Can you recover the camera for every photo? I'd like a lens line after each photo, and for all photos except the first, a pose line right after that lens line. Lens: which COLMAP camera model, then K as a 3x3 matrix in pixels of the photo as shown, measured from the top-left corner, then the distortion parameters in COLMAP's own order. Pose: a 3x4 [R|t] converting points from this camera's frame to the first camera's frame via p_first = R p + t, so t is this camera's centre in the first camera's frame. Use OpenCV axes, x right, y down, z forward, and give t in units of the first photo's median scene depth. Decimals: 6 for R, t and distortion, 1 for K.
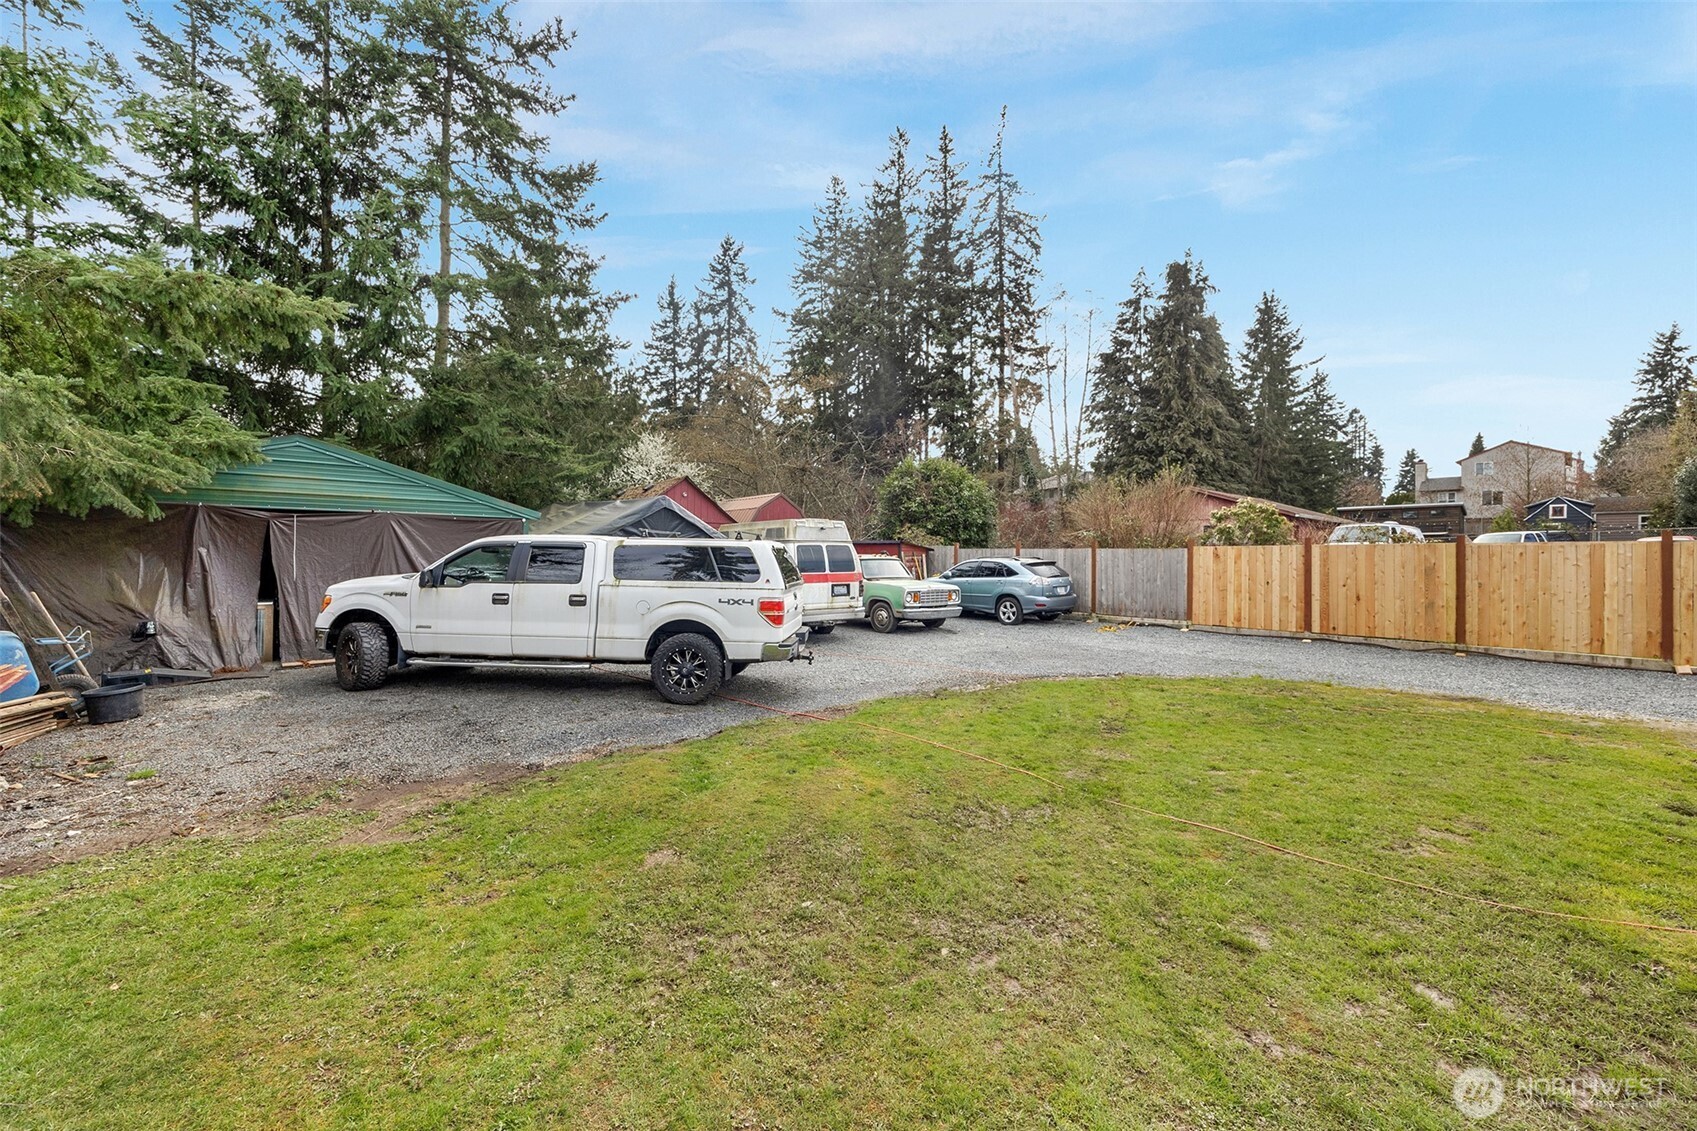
lens RADIAL K [[674.5, 0, 854.8], [0, 674.5, 566.3], [0, 0, 1]] dist [-0.009381, 0.002298]
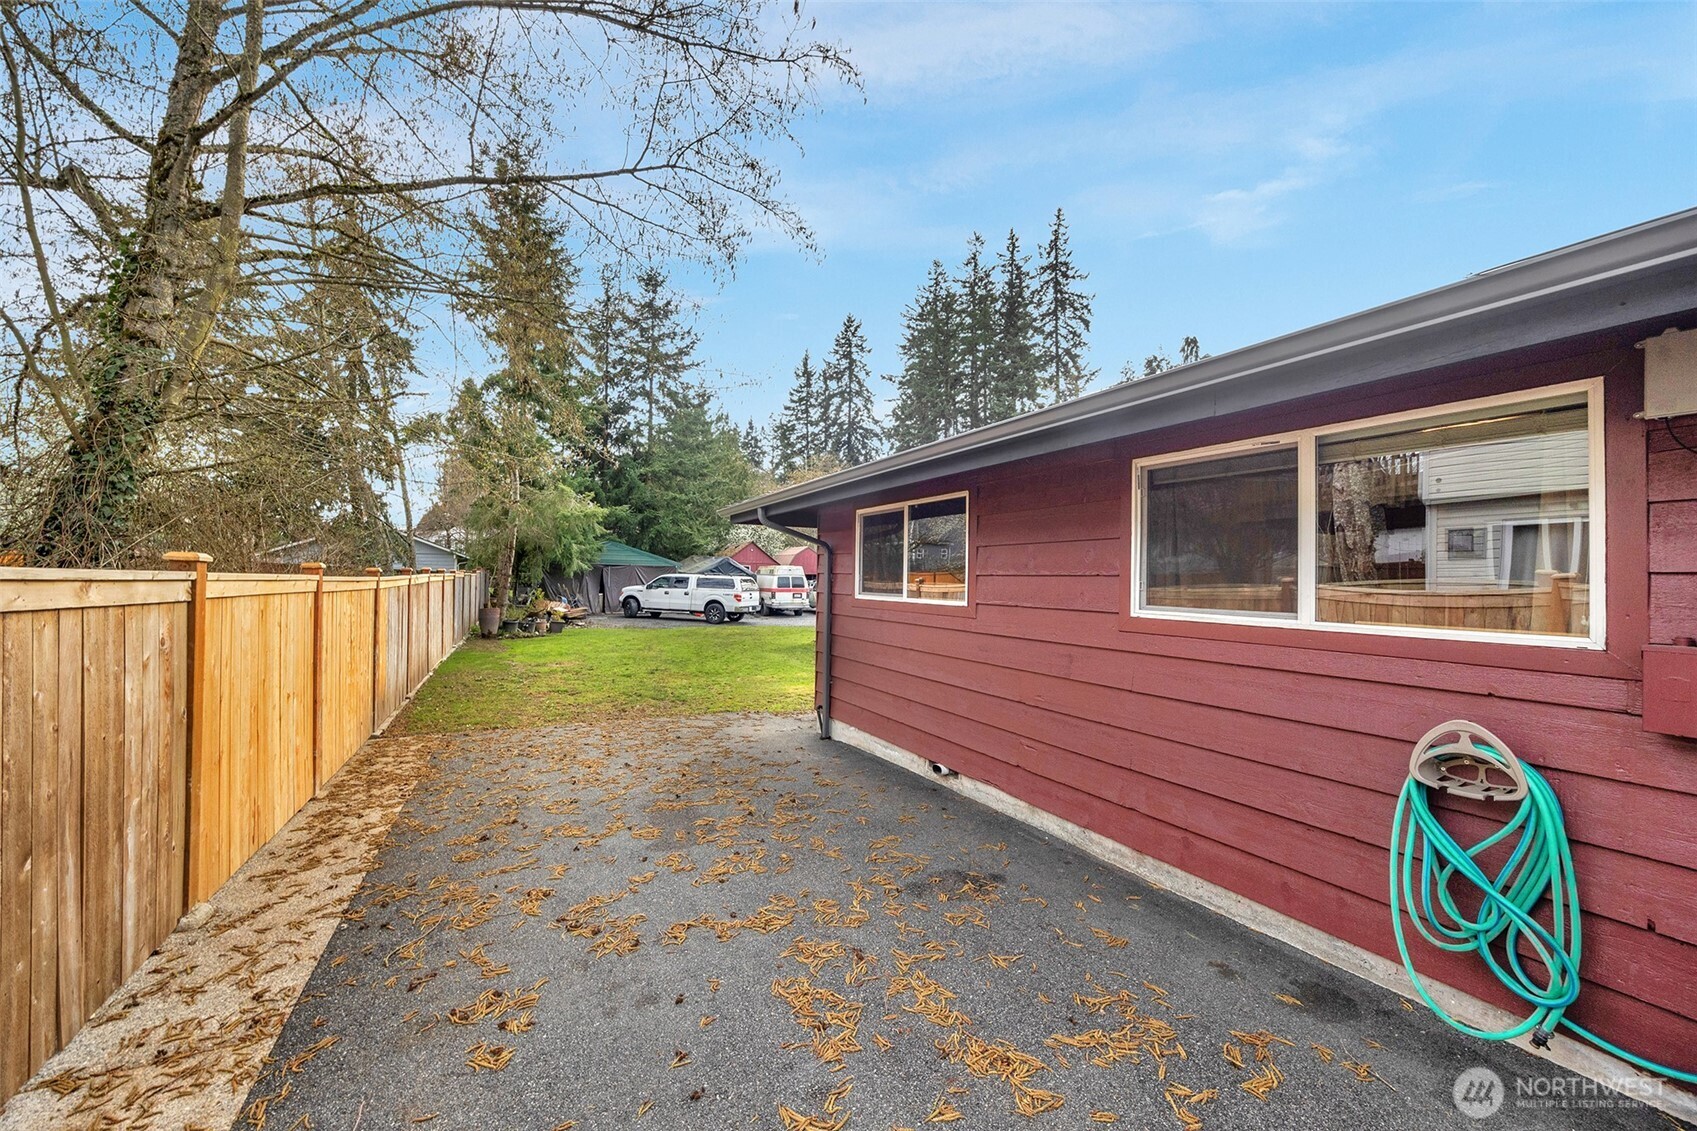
lens RADIAL K [[674.5, 0, 848.2], [0, 674.5, 576.1], [0, 0, 1]] dist [-0.009381, 0.002298]
pose [[0.972297, 0.007961, -0.233612, 0.097548], [-0.012115, 0.999793, -0.016352, 0.000550], [0.233433, 0.018729, 0.972192, -0.176487]]
